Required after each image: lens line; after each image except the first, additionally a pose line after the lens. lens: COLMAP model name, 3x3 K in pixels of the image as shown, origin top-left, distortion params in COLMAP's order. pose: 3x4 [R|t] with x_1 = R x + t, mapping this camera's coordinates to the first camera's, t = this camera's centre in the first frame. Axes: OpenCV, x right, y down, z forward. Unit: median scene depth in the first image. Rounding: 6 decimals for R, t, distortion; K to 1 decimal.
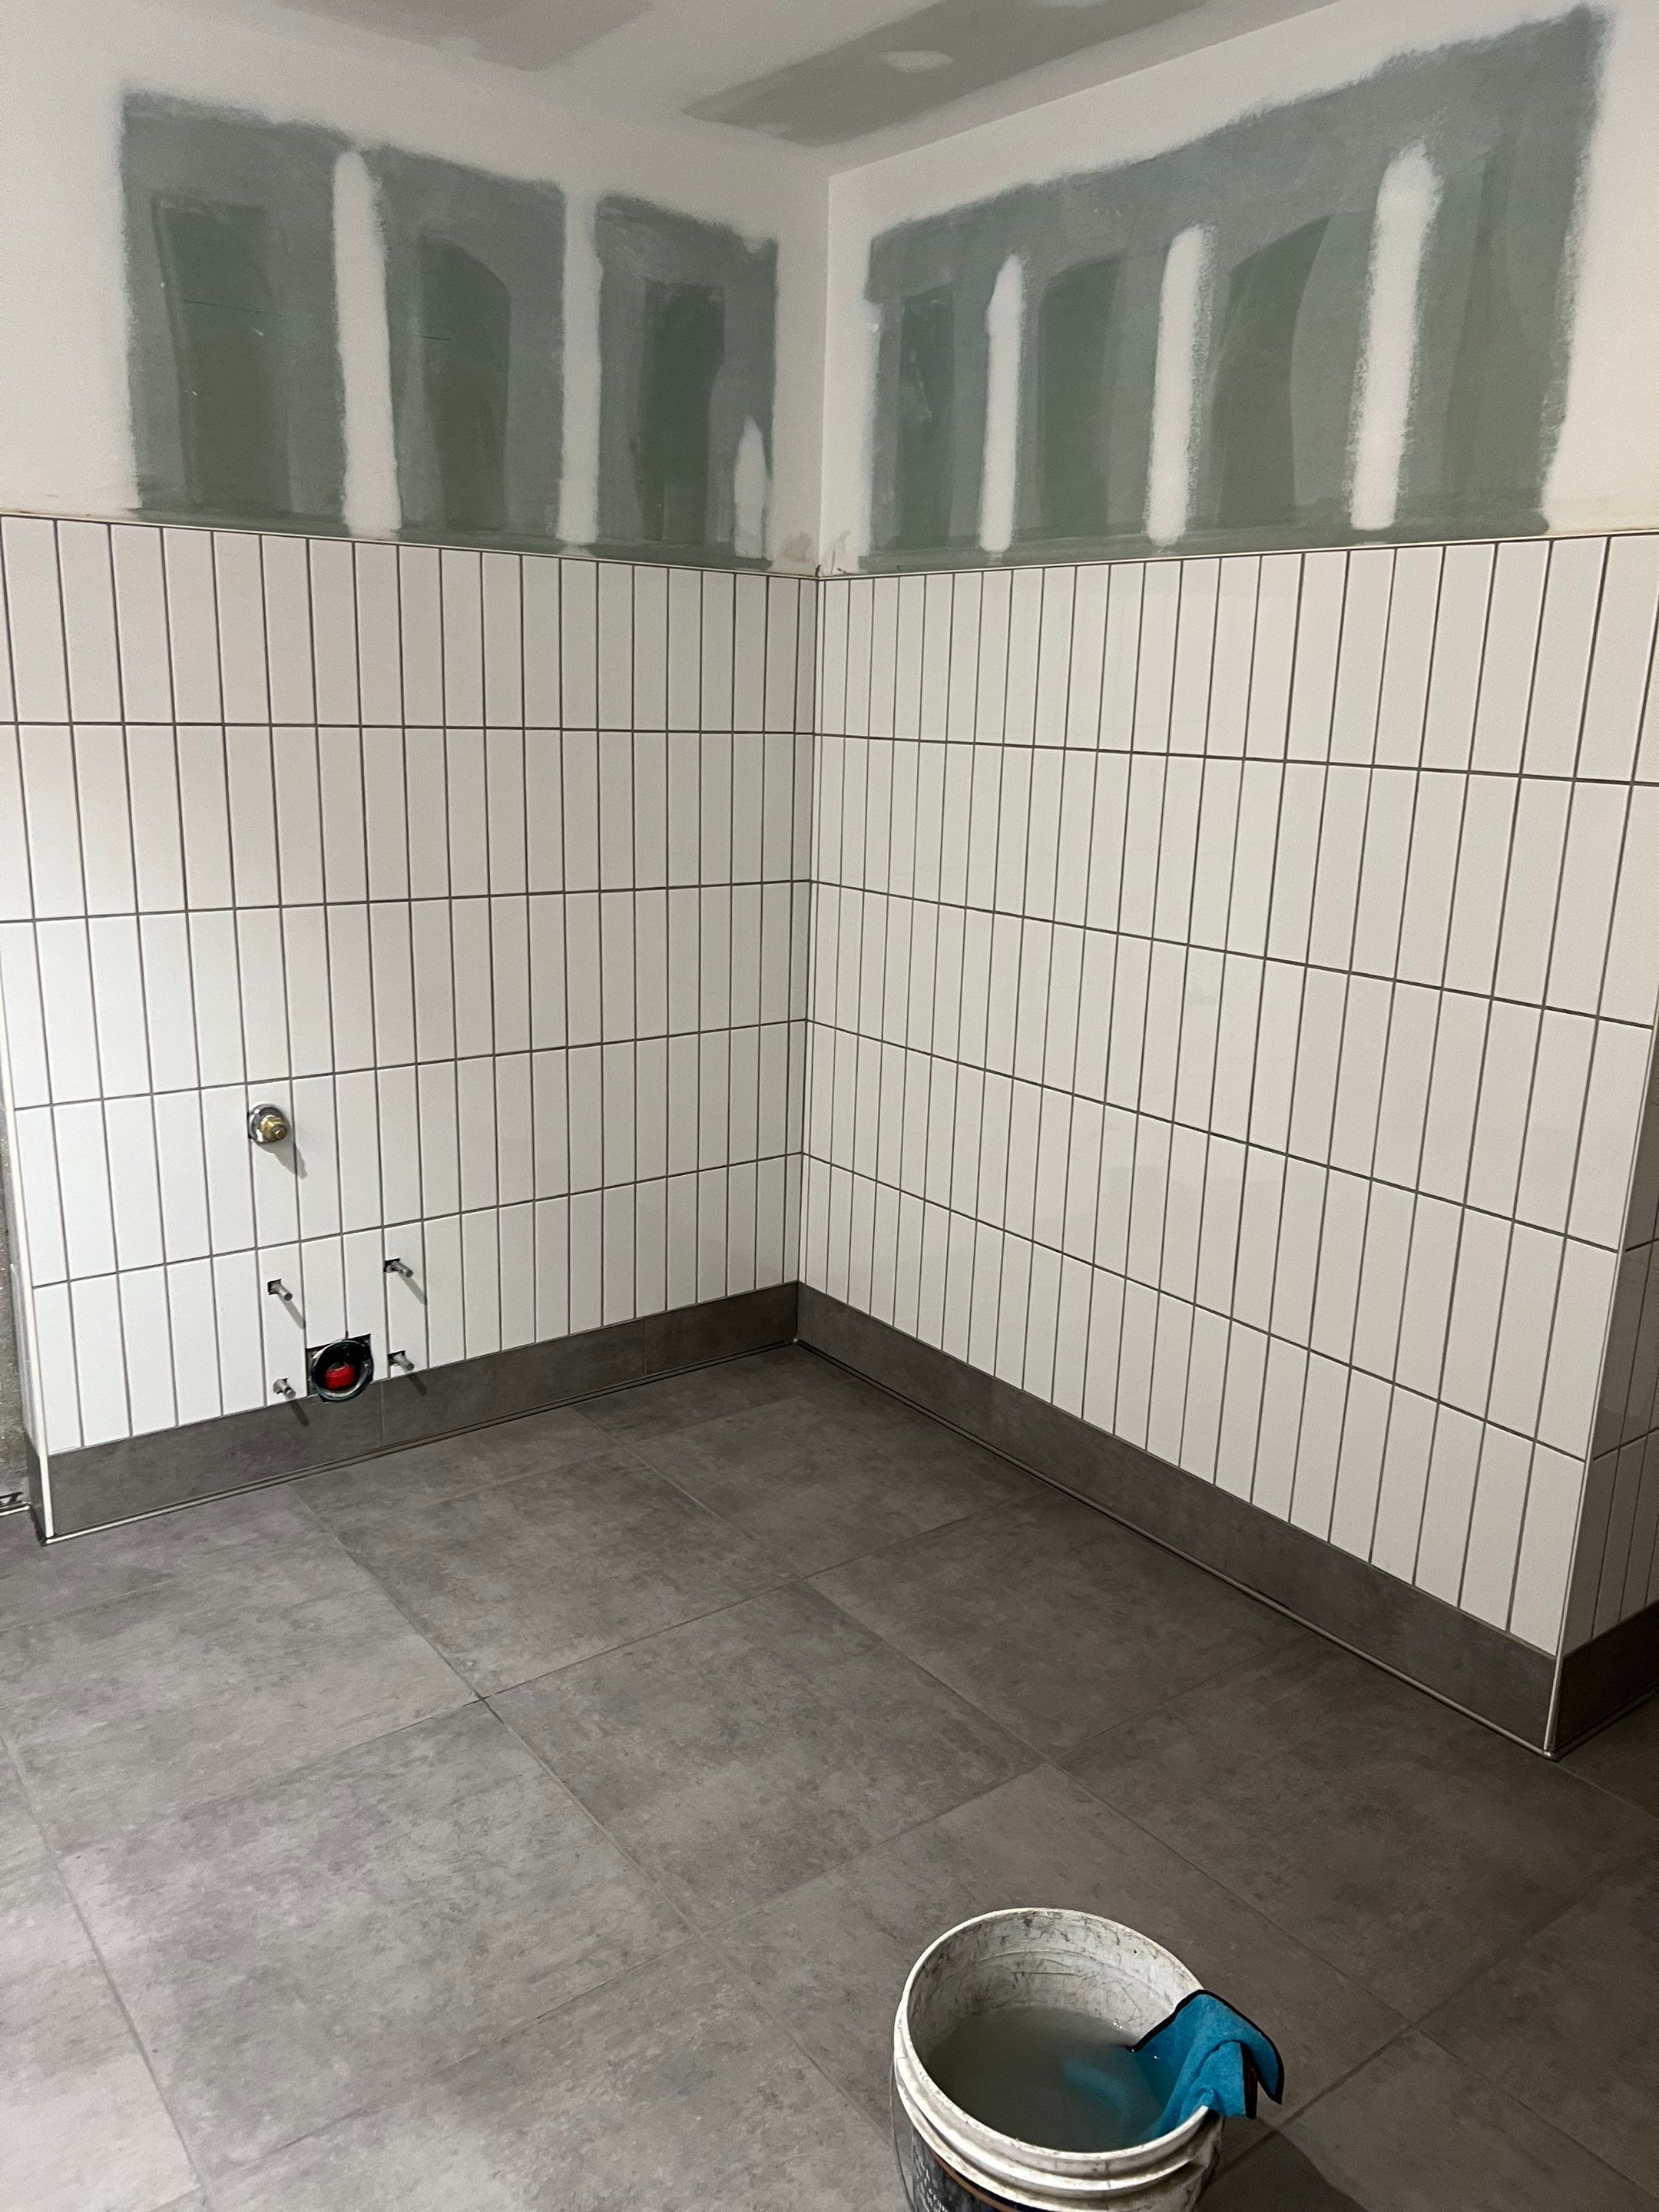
lens RADIAL K [[1658.8, 0, 830.8], [0, 1658.8, 1107.7], [0, 0, 1]] dist [-0.003522, -0.006801]
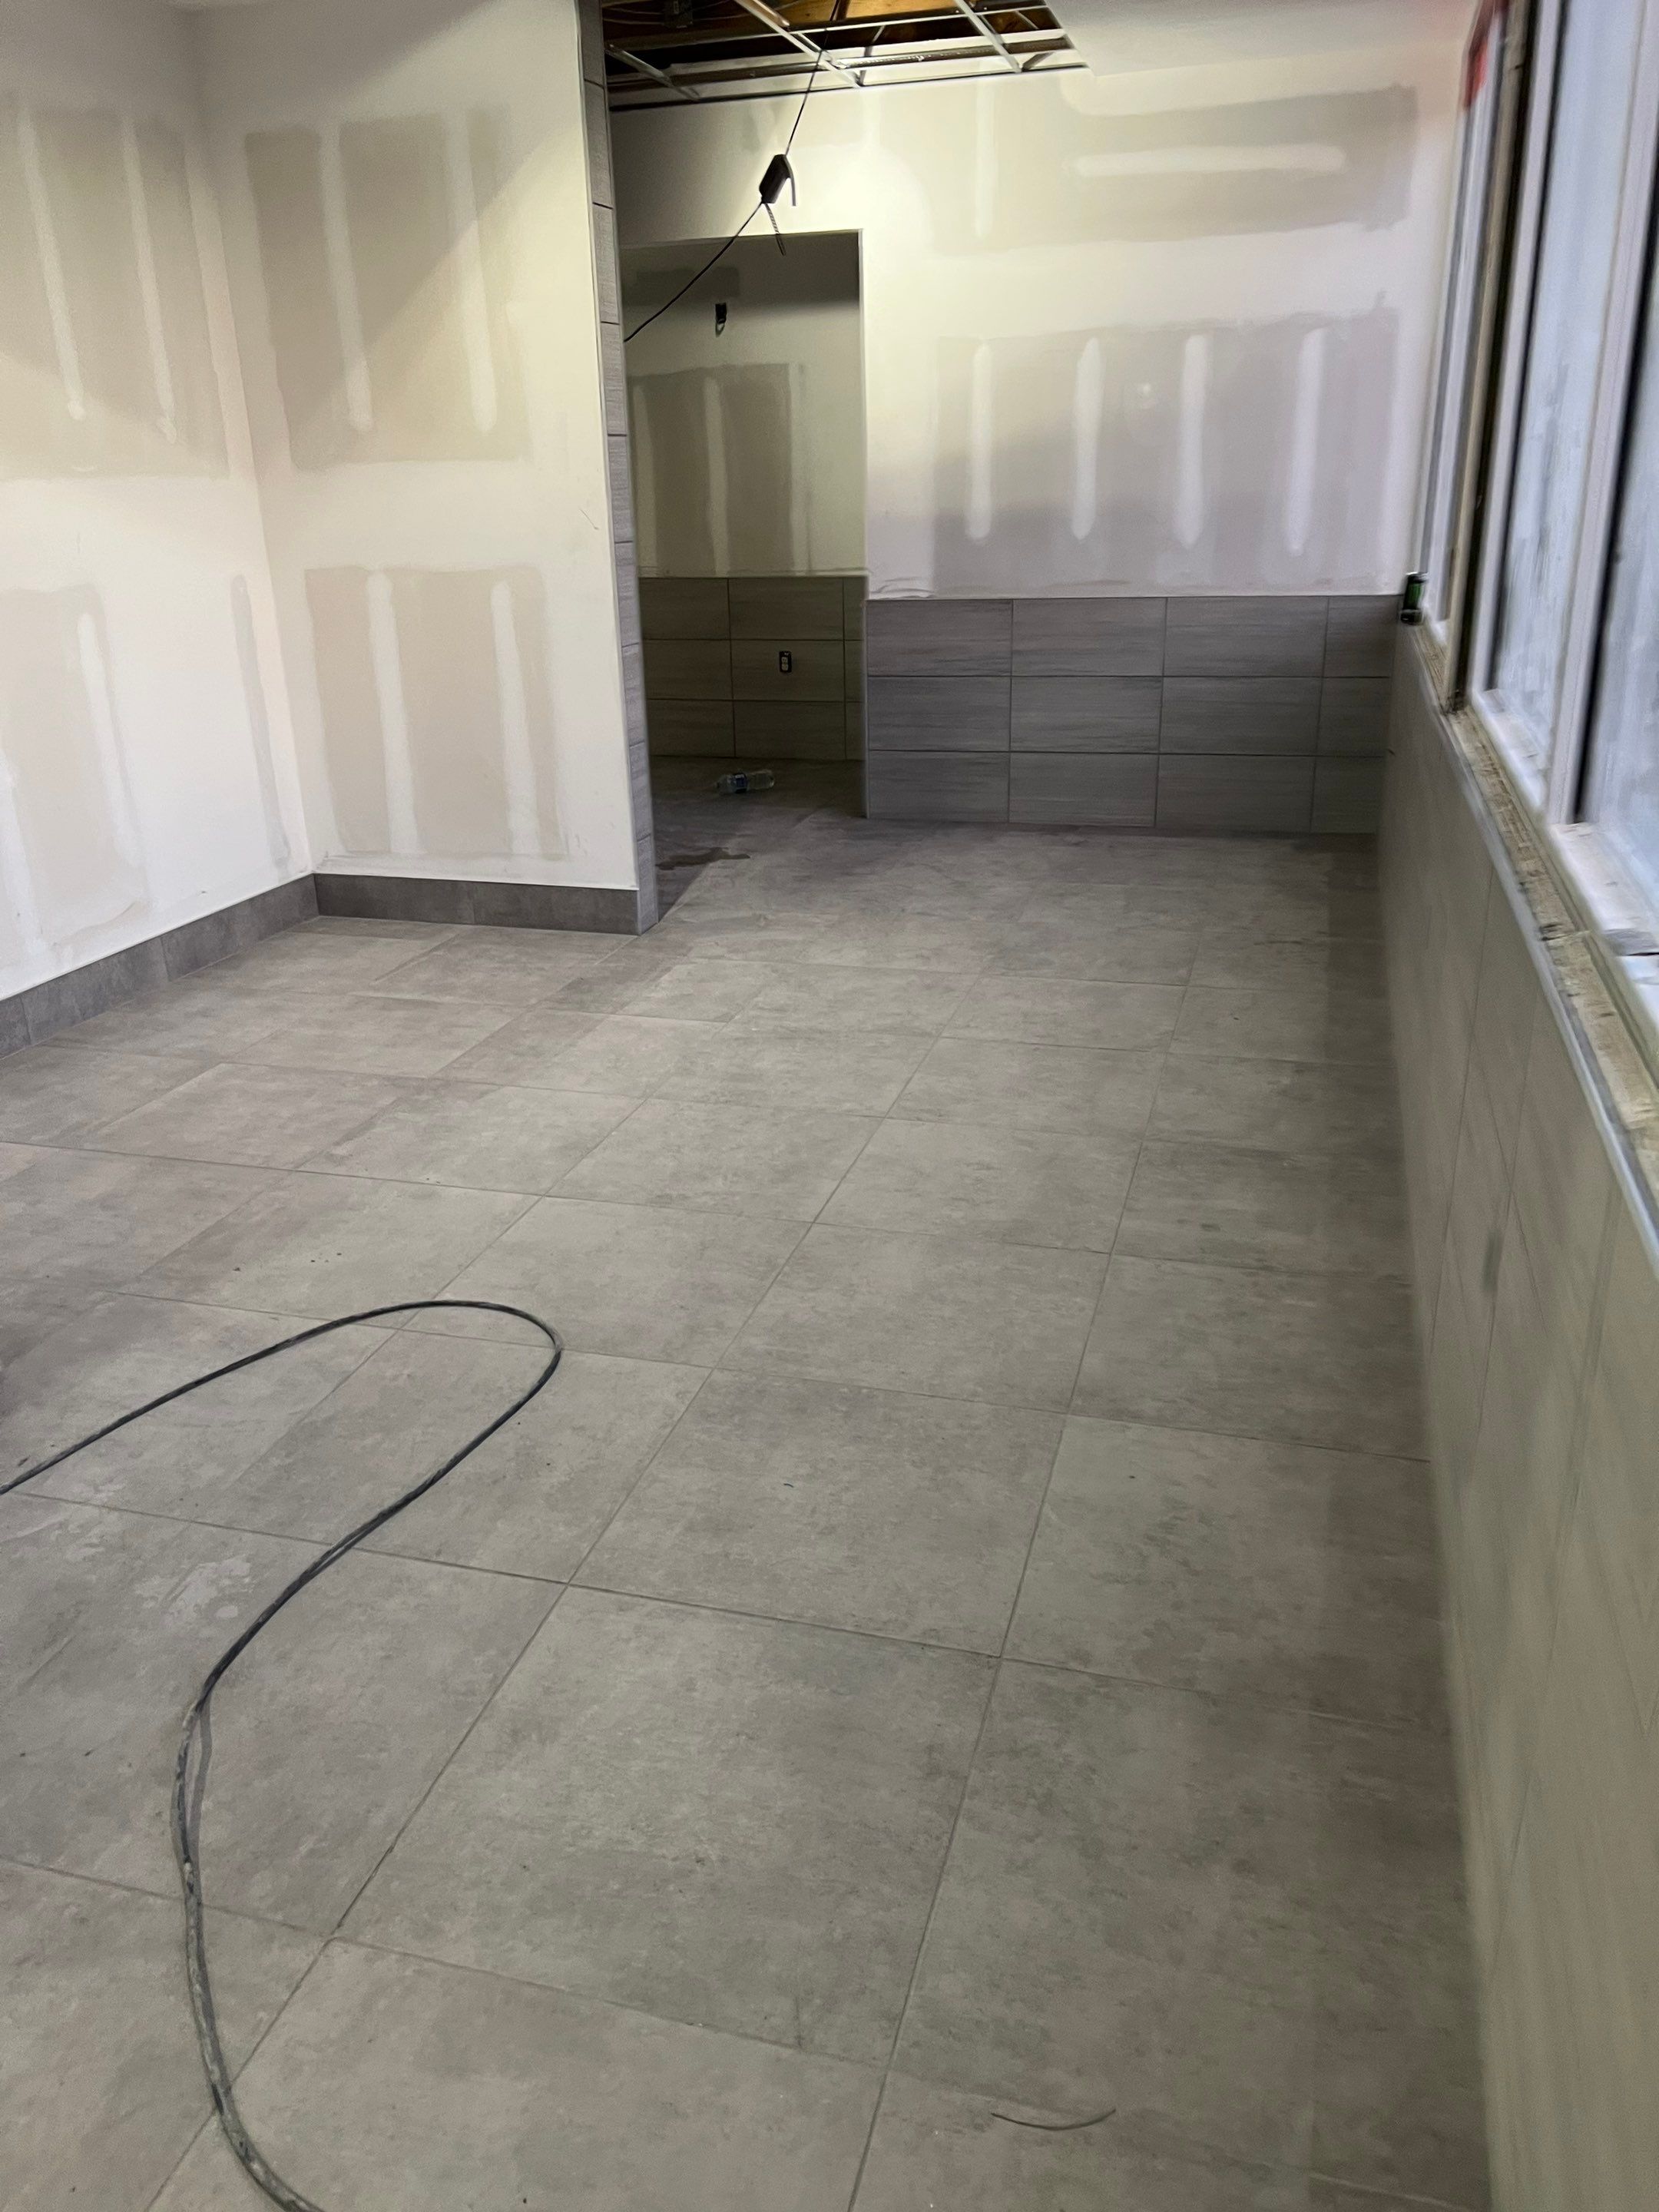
lens RADIAL K [[1658.8, 0, 820.3], [0, 1658.8, 1110.1], [0, 0, 1]] dist [-0.003522, -0.006801]
pose [[0.584164, 0.252053, -0.771506, 1.416249], [-0.152730, 0.967713, 0.200512, -0.016194], [0.797136, 0.000700, 0.603799, 0.306893]]
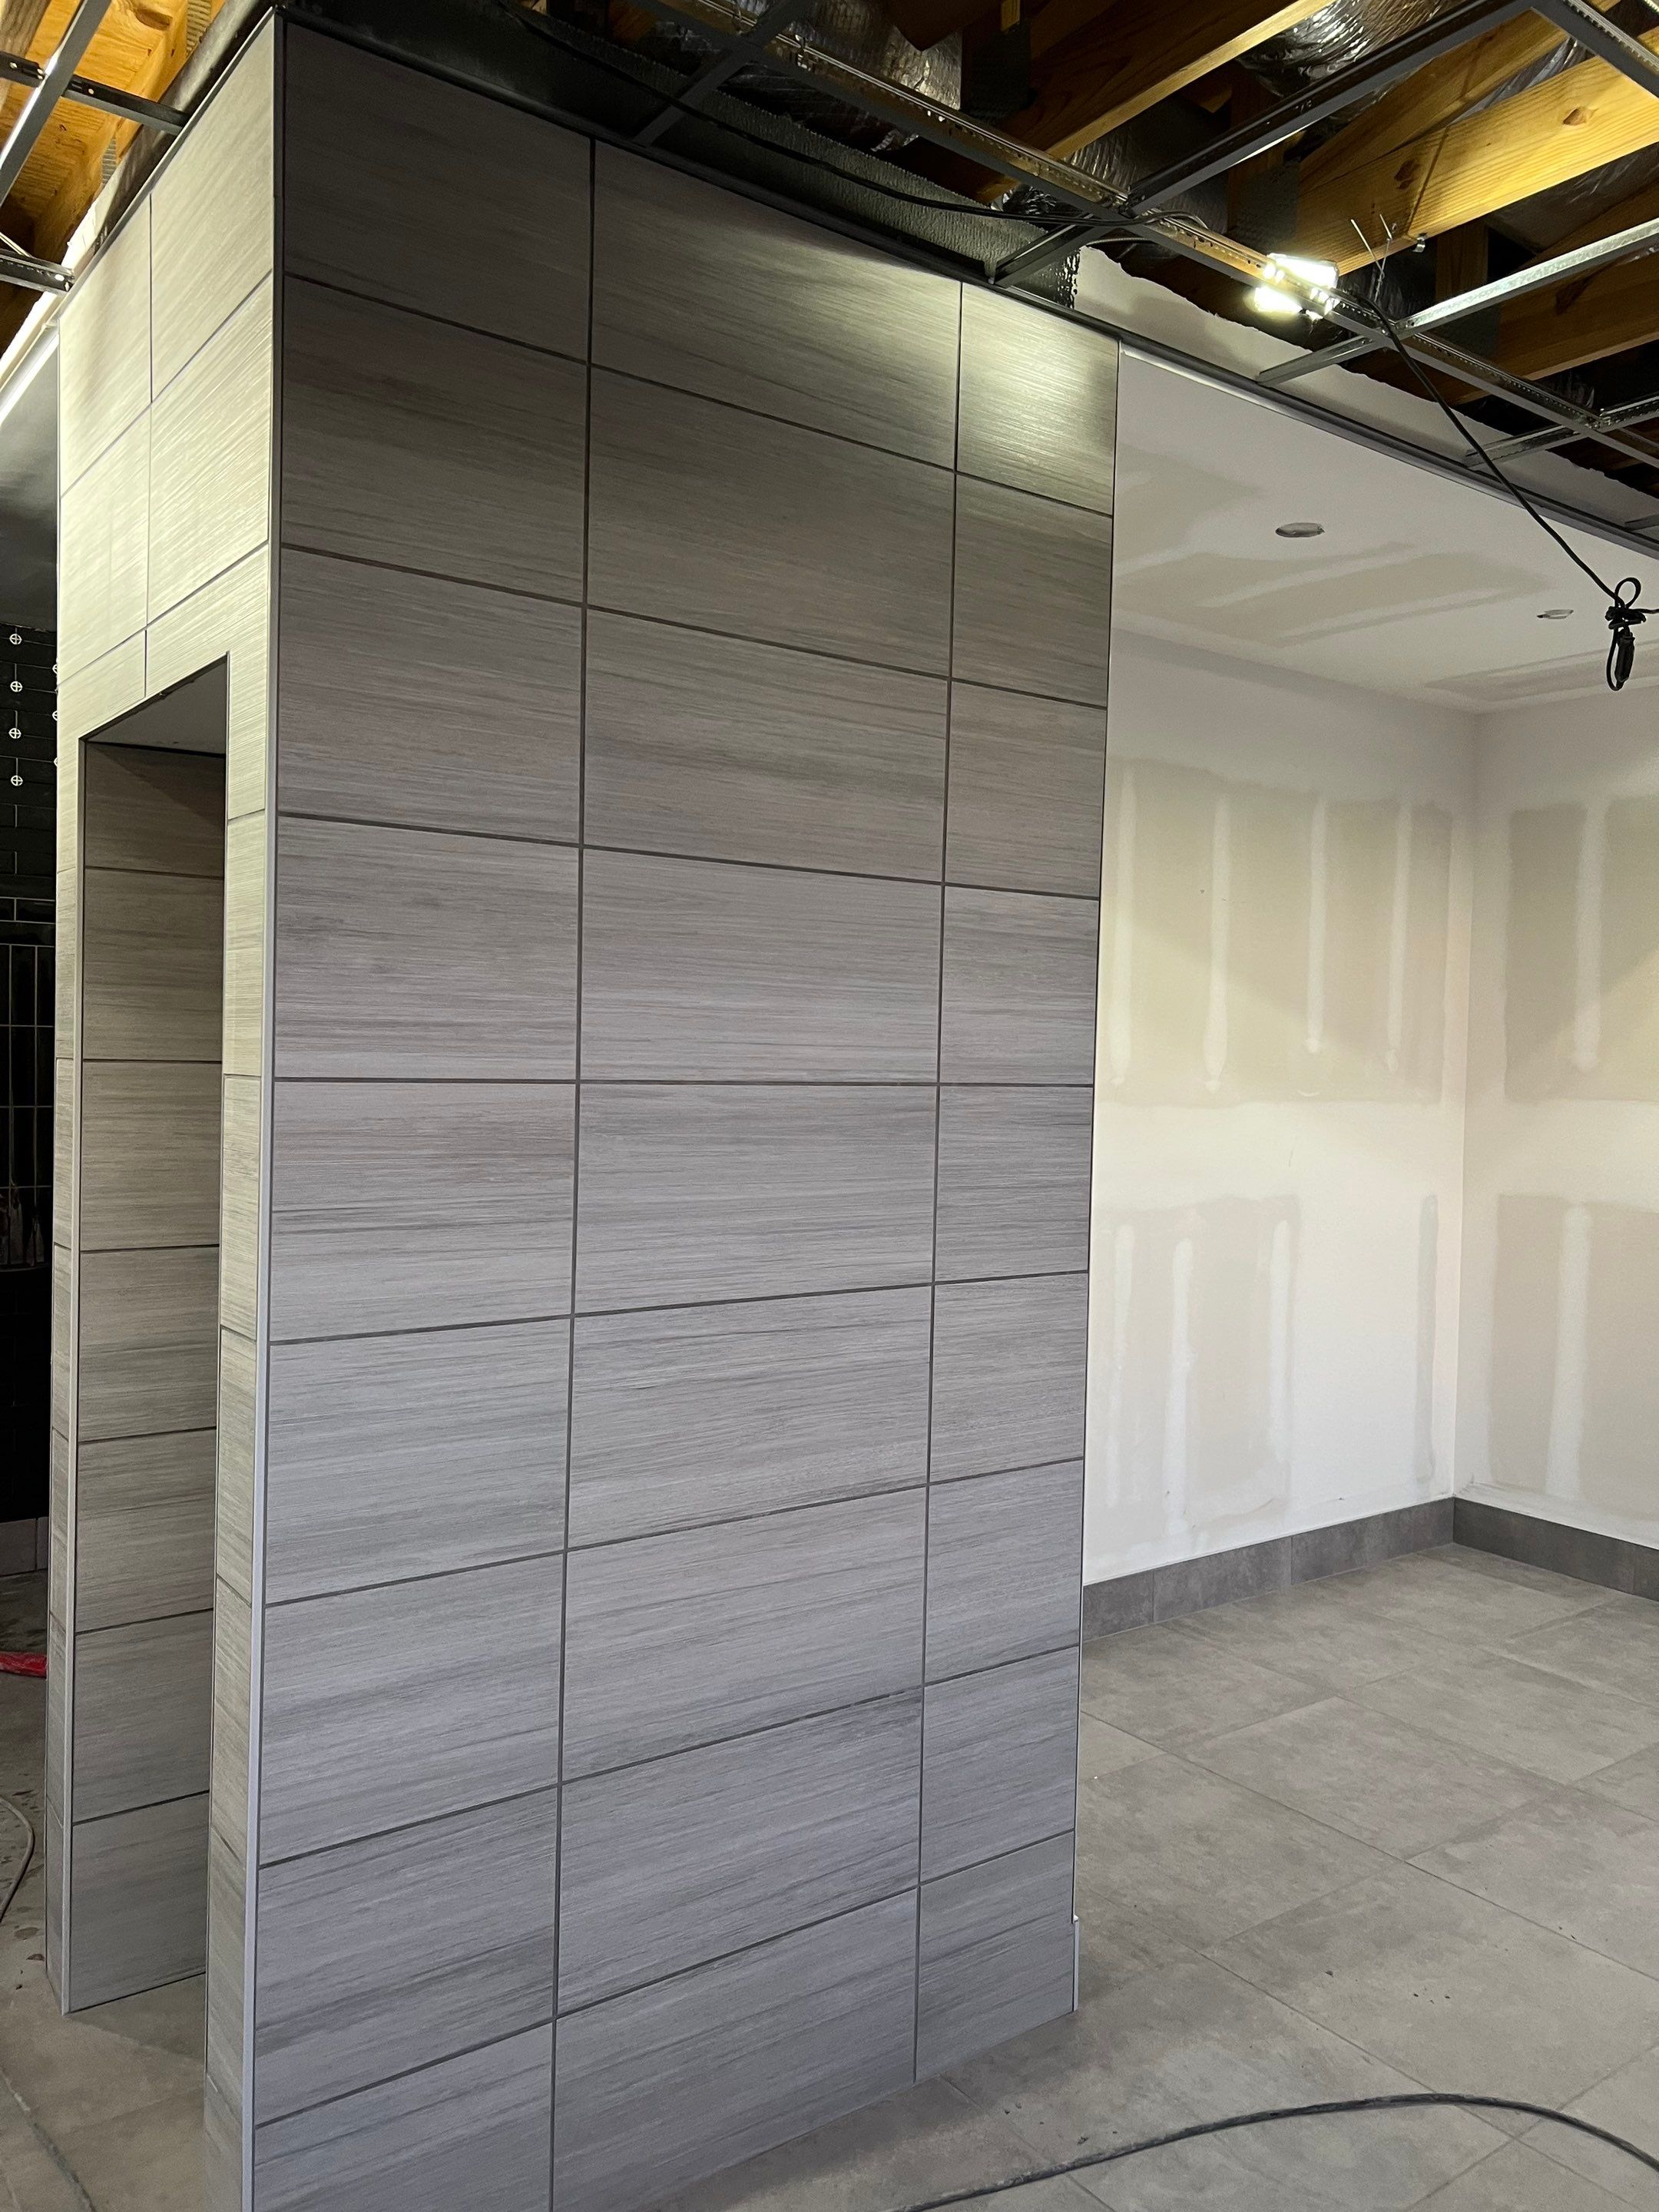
lens RADIAL K [[1658.8, 0, 819.4], [0, 1658.8, 1090.4], [0, 0, 1]] dist [-0.003522, -0.006801]
pose [[-0.028599, 0.000834, -0.999591, 1.343917], [-0.263805, 0.964540, 0.008353, -0.080867], [0.964152, 0.263936, -0.027365, 0.247912]]
